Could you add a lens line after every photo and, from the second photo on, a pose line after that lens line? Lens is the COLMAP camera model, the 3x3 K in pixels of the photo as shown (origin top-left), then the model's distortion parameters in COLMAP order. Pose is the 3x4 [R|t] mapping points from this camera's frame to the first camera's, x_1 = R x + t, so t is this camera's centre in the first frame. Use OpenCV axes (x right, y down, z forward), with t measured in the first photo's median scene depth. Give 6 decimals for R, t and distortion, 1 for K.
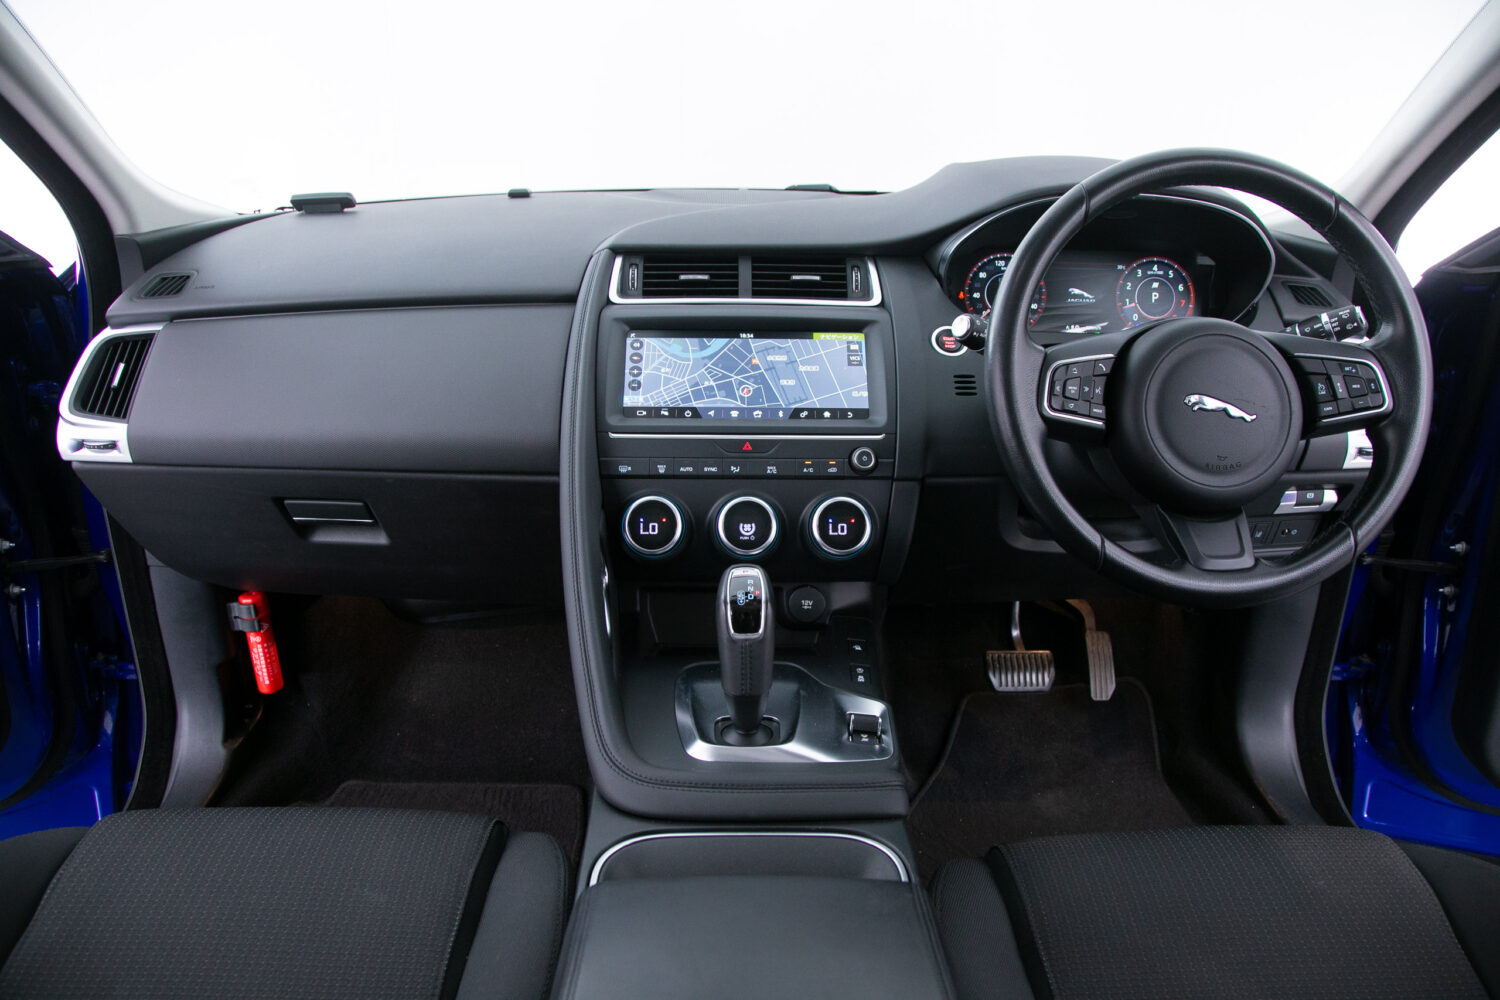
lens RADIAL K [[1005.0, 0, 754.8], [0, 1005.0, 511.2], [0, 0, 1]] dist [-0.096831, 0.002619]
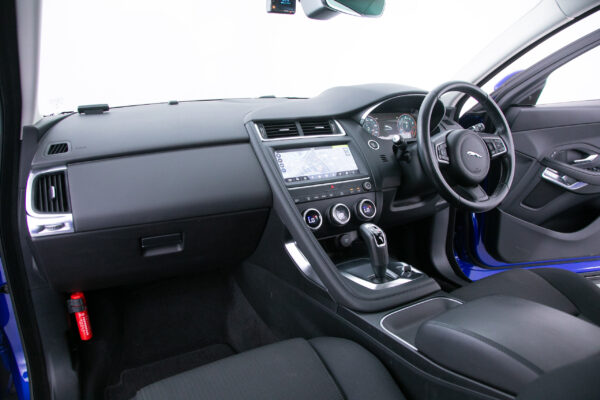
lens RADIAL K [[407.6, 0, 300.0], [0, 407.6, 200.0], [0, 0, 1]] dist [-0.097257, 0.002515]
pose [[0.883706, -0.141481, 0.446147, -0.566880], [0.170790, 0.984966, -0.025943, -0.012879], [-0.435769, 0.099123, 0.894584, 0.022724]]
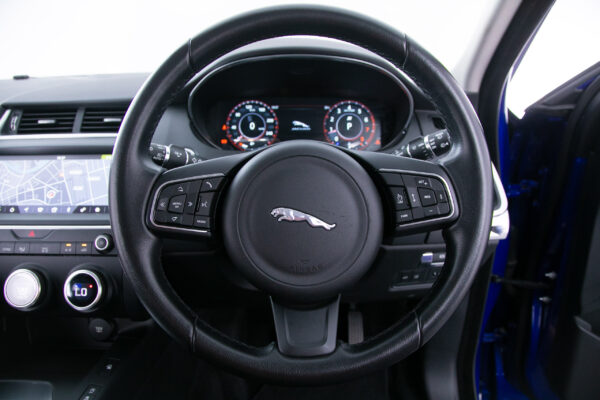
lens RADIAL K [[392.9, 0, 303.1], [0, 392.9, 208.5], [0, 0, 1]] dist [-0.136839, 0.066192]
pose [[0.999932, -0.005287, -0.010362, 0.381463], [0.005193, 0.999945, -0.009081, -0.089753], [0.010410, 0.009027, 0.999905, 0.422480]]
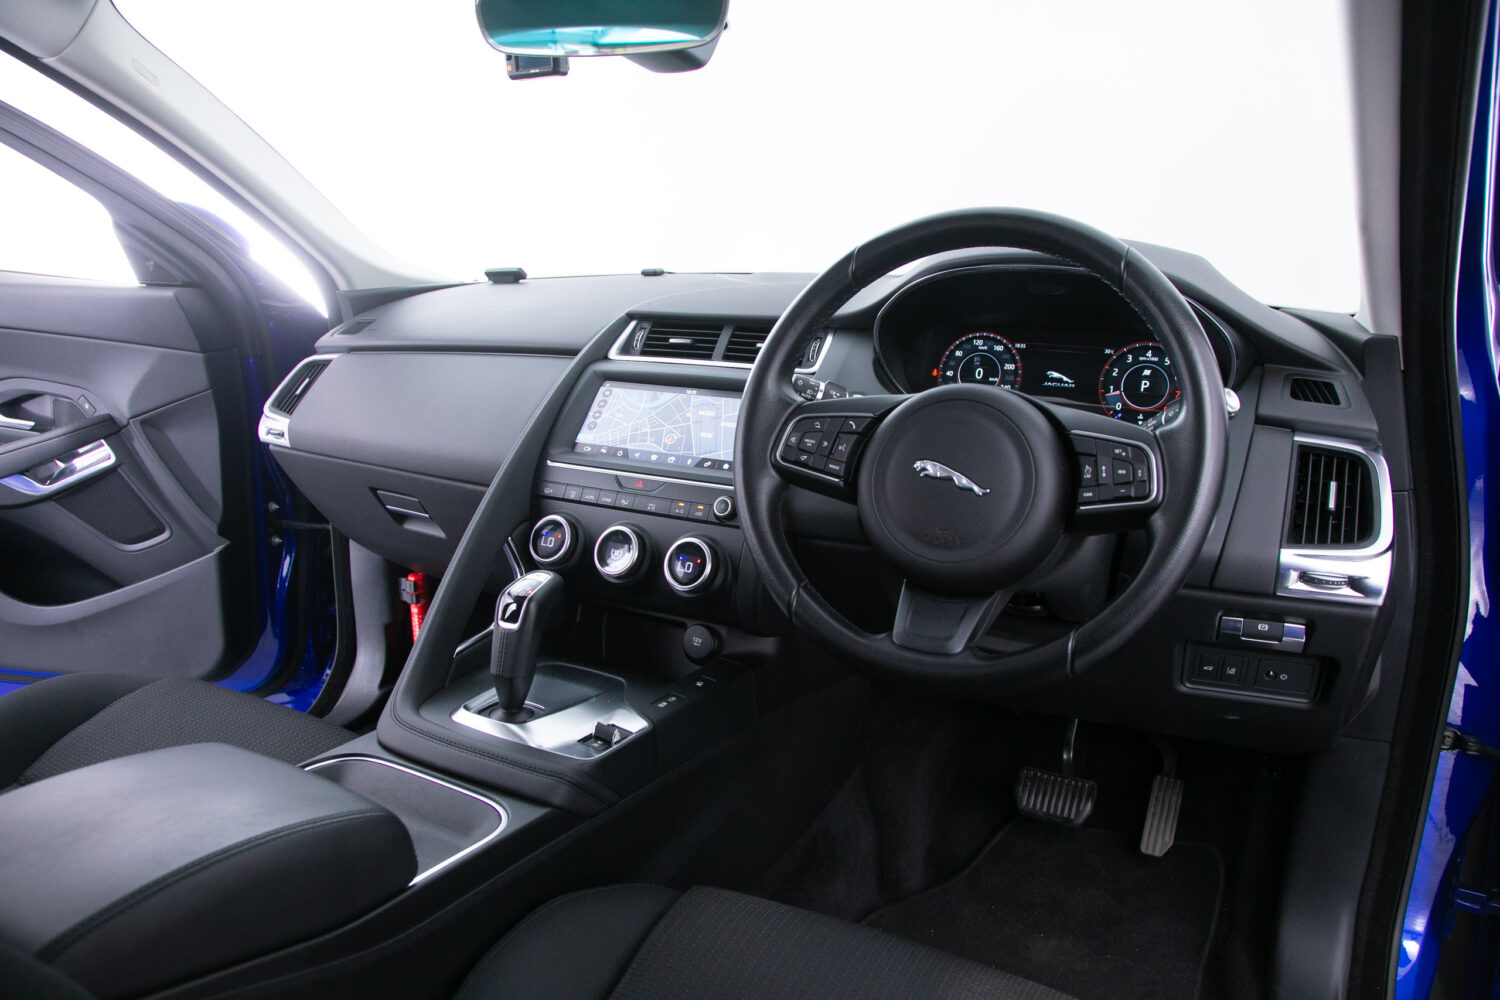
lens RADIAL K [[1018.9, 0, 750.0], [0, 1018.9, 500.0], [0, 0, 1]] dist [-0.097257, 0.002515]
pose [[0.870179, 0.116659, -0.478727, 0.611736], [-0.170956, 0.982697, -0.071277, 0.012579], [0.462128, 0.143865, 0.875066, 0.057179]]
